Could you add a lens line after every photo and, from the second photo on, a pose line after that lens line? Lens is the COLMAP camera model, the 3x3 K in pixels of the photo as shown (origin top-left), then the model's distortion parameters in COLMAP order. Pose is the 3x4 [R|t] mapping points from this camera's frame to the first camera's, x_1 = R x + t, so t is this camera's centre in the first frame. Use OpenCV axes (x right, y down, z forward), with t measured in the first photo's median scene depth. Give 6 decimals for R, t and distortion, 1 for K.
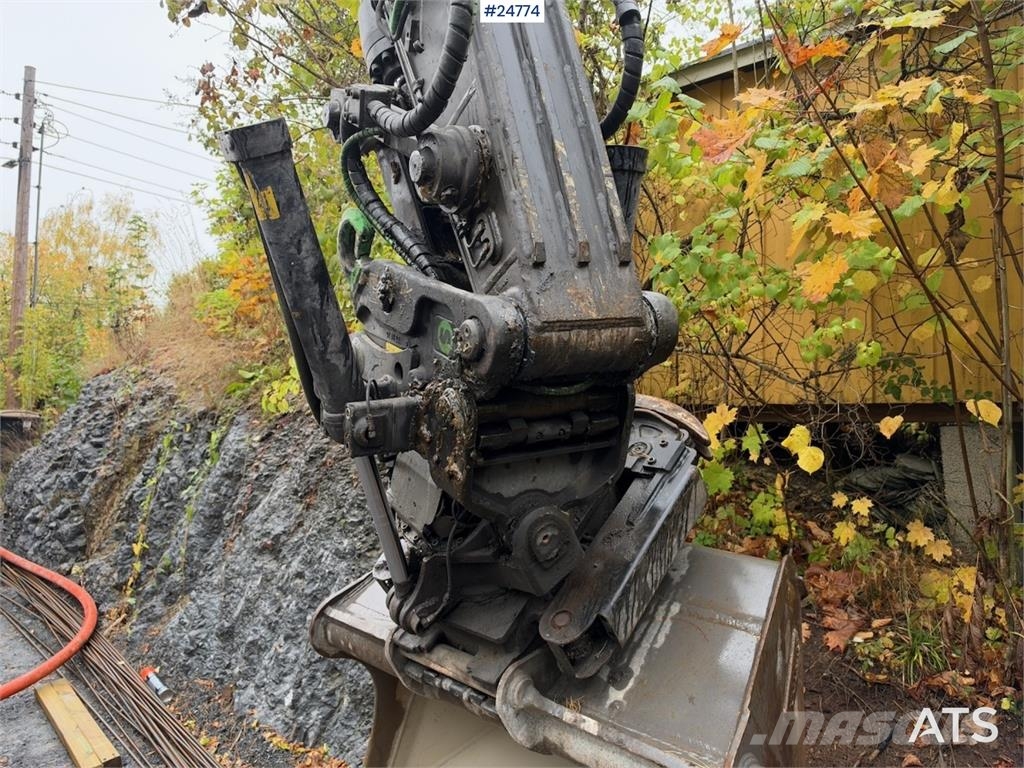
lens RADIAL K [[737.3, 0, 510.3], [0, 737.3, 383.9], [0, 0, 1]] dist [0.087671, -0.188500]
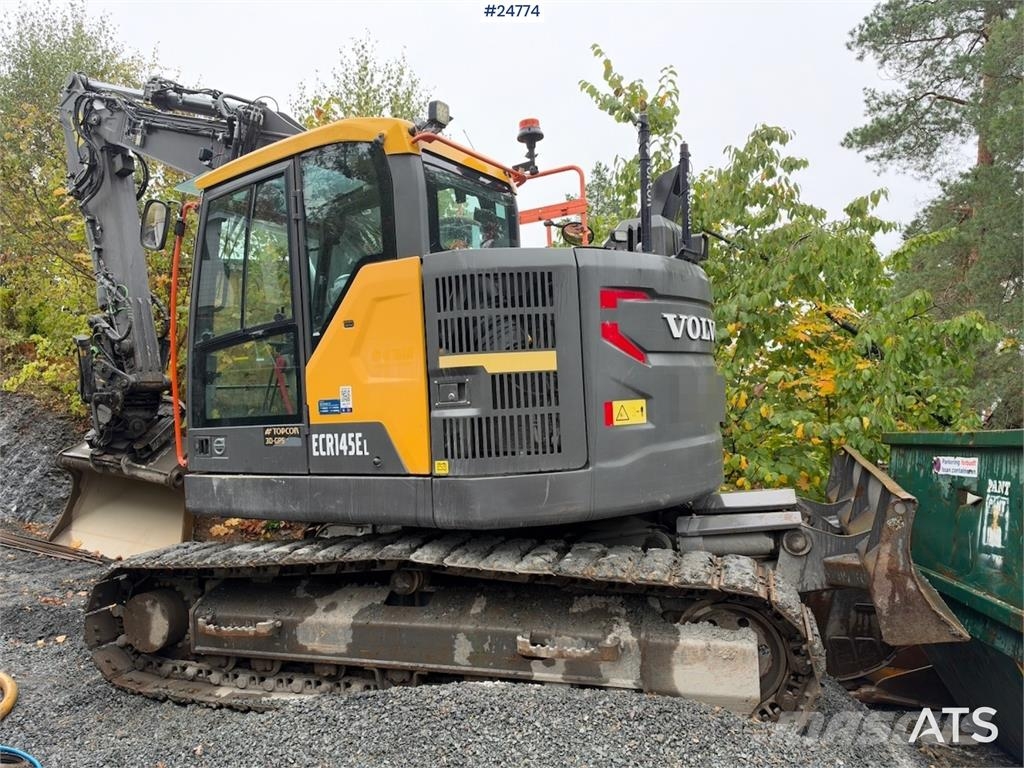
lens RADIAL K [[742.6, 0, 513.2], [0, 742.6, 387.5], [0, 0, 1]] dist [0.011240, -0.028905]
pose [[0.876829, 0.090419, 0.472224, -0.091941], [-0.088418, 0.995731, -0.026481, -0.098592], [-0.472603, -0.018534, 0.881081, -3.624633]]
